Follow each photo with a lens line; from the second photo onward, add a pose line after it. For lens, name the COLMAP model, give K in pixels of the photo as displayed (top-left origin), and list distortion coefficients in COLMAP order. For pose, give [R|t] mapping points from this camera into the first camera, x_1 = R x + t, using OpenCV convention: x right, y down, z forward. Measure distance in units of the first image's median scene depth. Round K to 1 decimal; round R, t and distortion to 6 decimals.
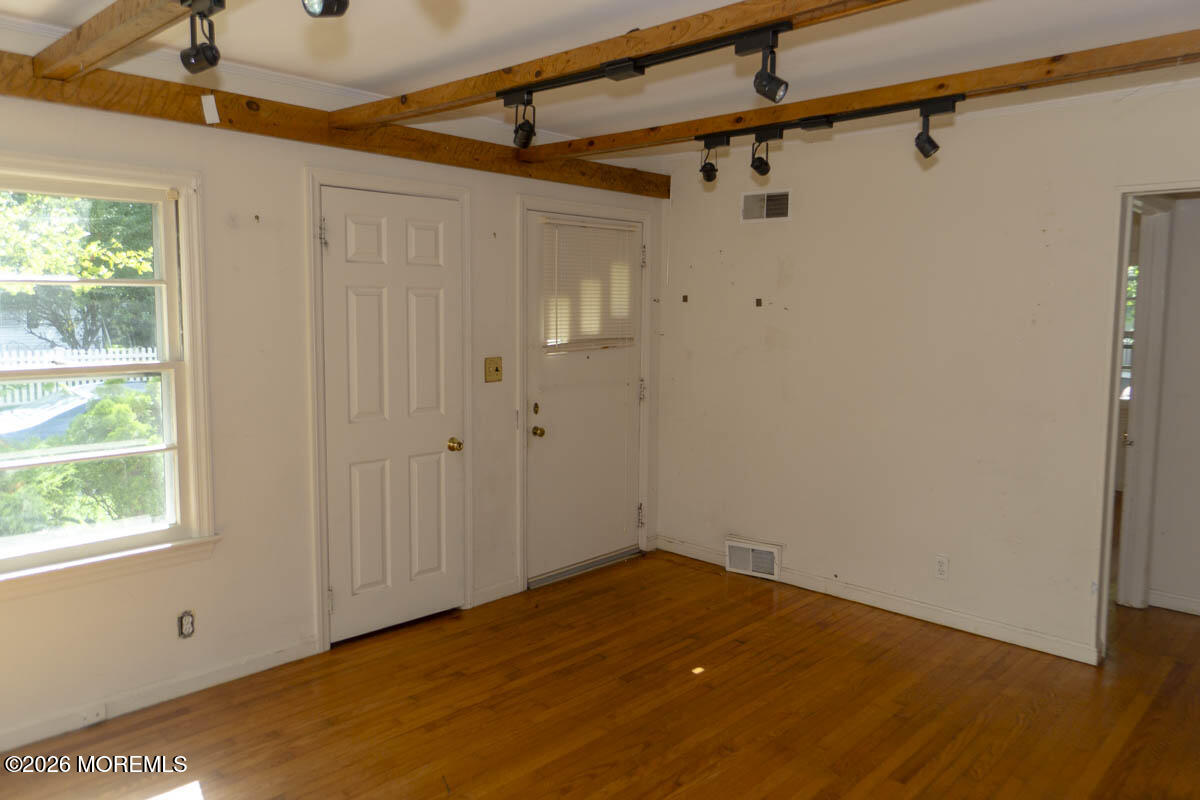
lens RADIAL K [[843.4, 0, 607.6], [0, 843.4, 382.7], [0, 0, 1]] dist [-0.007472, 0.008405]
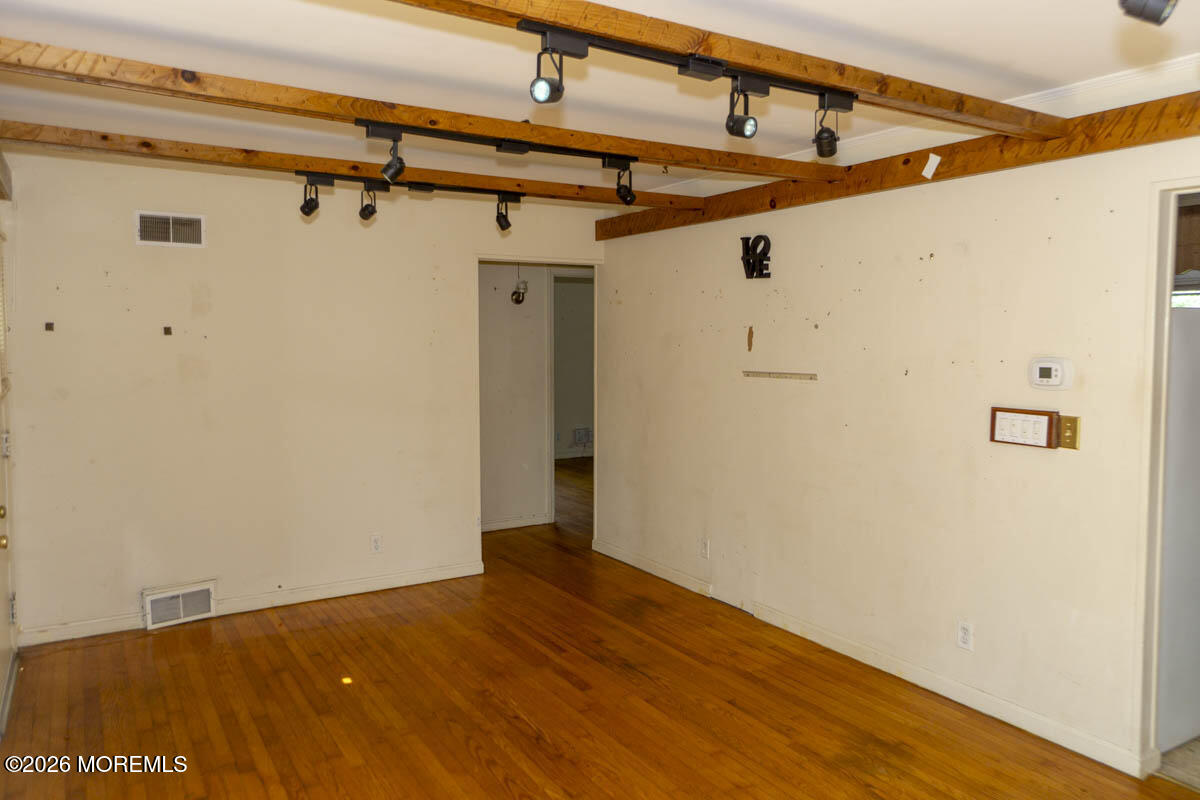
lens RADIAL K [[843.4, 0, 607.6], [0, 843.4, 382.7], [0, 0, 1]] dist [-0.007472, 0.008405]
pose [[0.256850, -0.064371, 0.964305, -0.822535], [0.093295, 0.994771, 0.041555, -0.042627], [-0.961938, 0.079292, 0.261512, 0.394682]]
